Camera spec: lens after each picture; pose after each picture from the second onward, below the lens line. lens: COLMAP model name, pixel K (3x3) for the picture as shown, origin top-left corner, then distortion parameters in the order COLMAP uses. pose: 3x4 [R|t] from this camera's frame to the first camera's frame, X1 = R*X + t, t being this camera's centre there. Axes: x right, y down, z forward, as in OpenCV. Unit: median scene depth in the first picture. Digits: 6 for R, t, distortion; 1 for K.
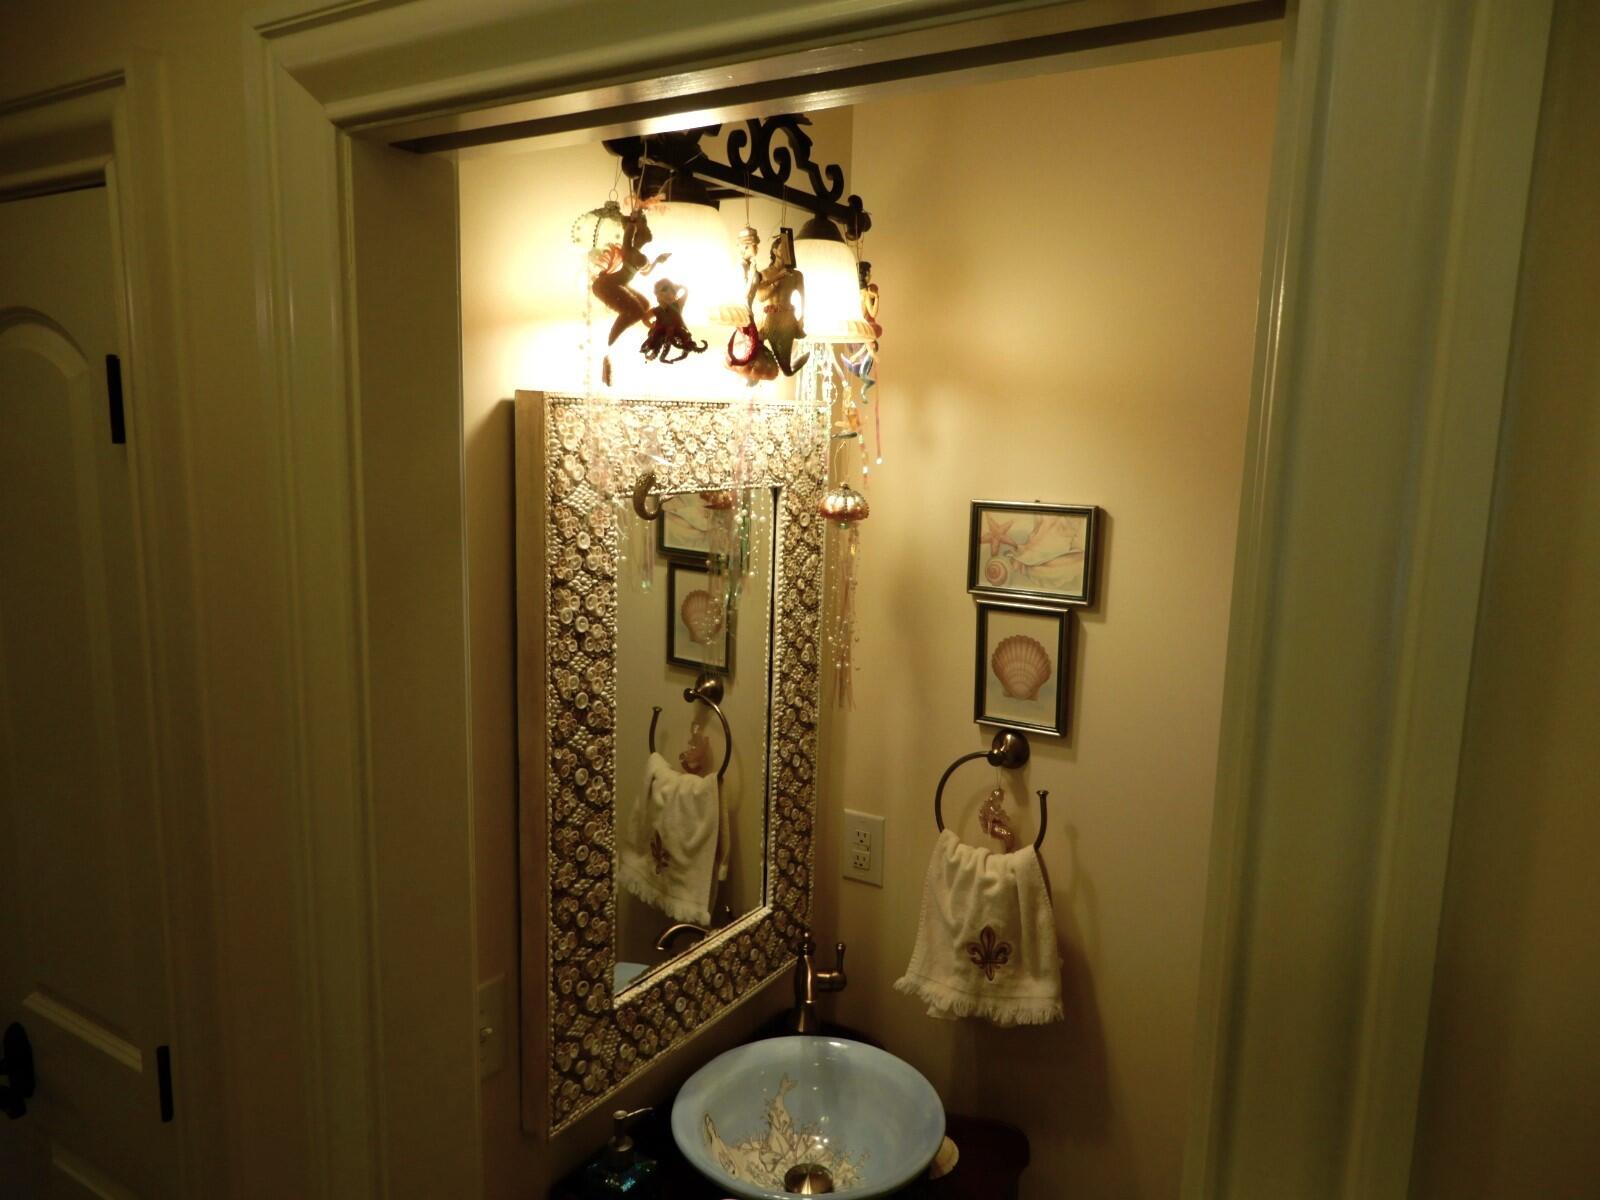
lens RADIAL K [[1139.8, 0, 799.6], [0, 1139.8, 601.0], [0, 0, 1]] dist [0.003851, 0.005862]
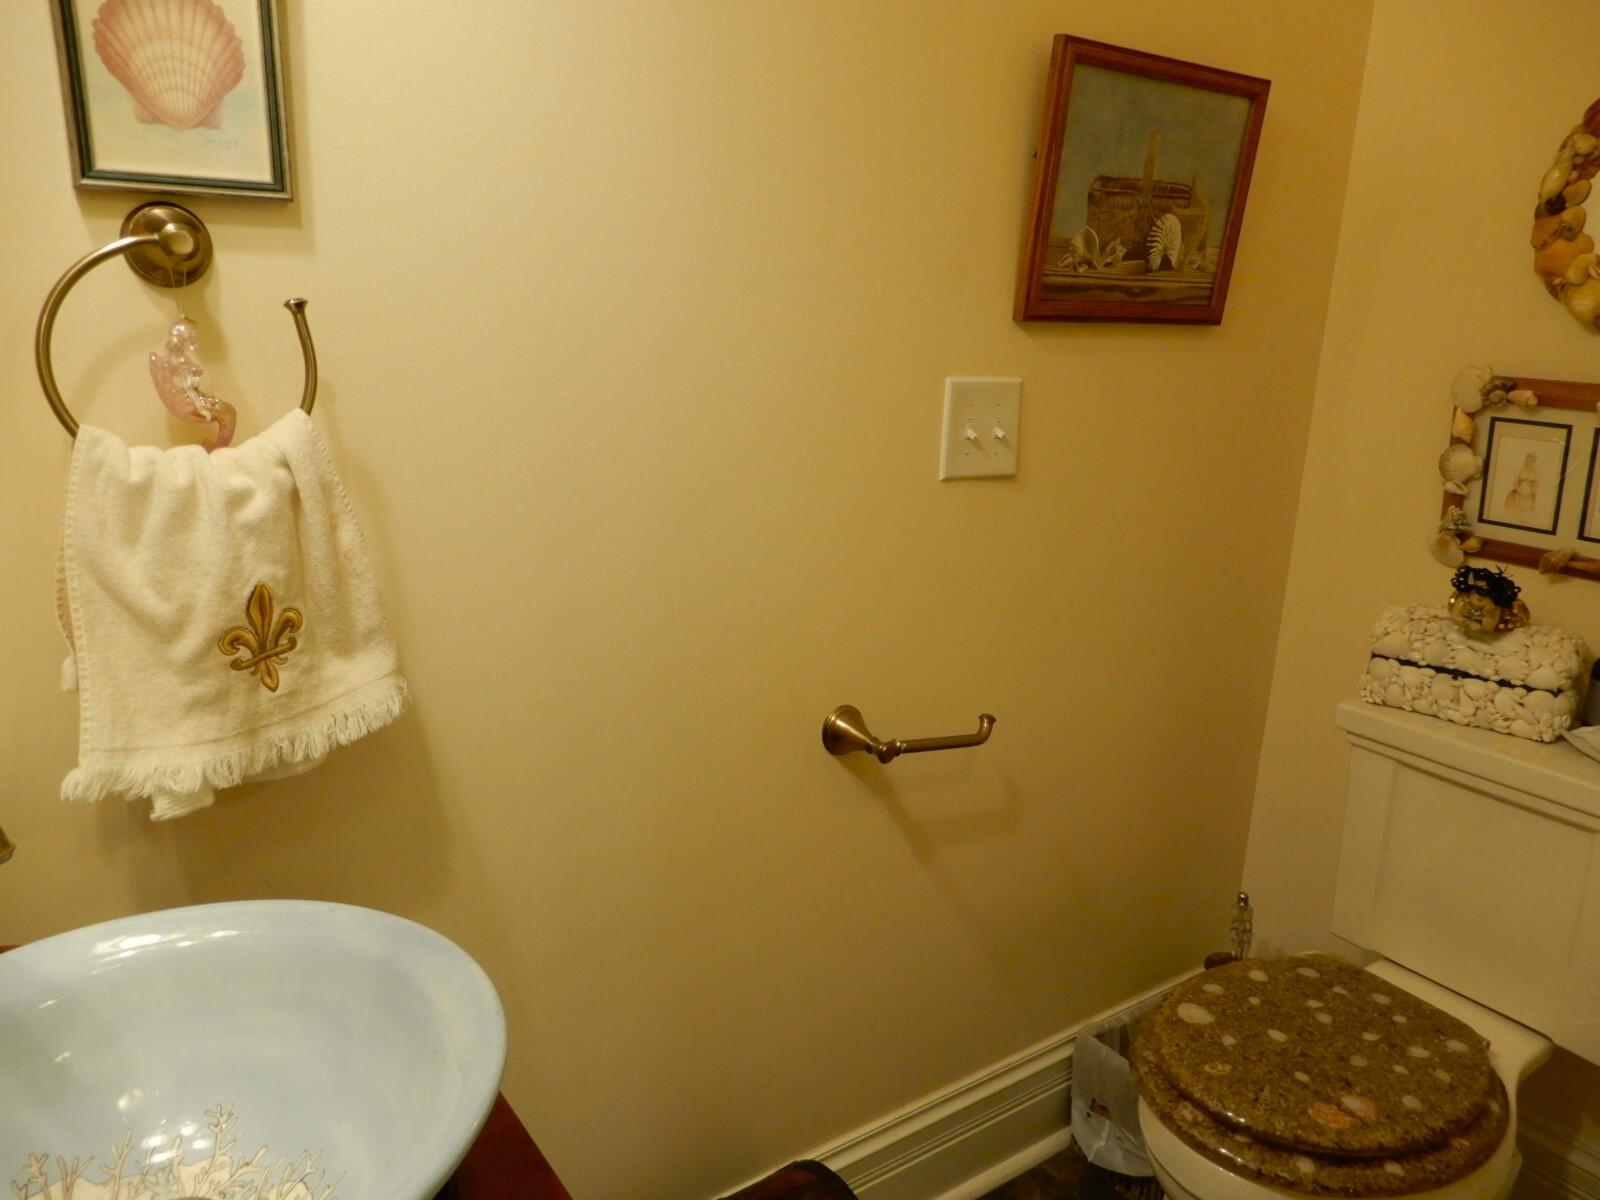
lens RADIAL K [[1139.8, 0, 800.2], [0, 1139.8, 592.6], [0, 0, 1]] dist [0.003851, 0.005862]
pose [[0.356631, -0.237923, 0.903442, -0.201295], [0.130098, 0.970254, 0.204162, 0.214909], [-0.925143, 0.044726, 0.376976, 0.583633]]
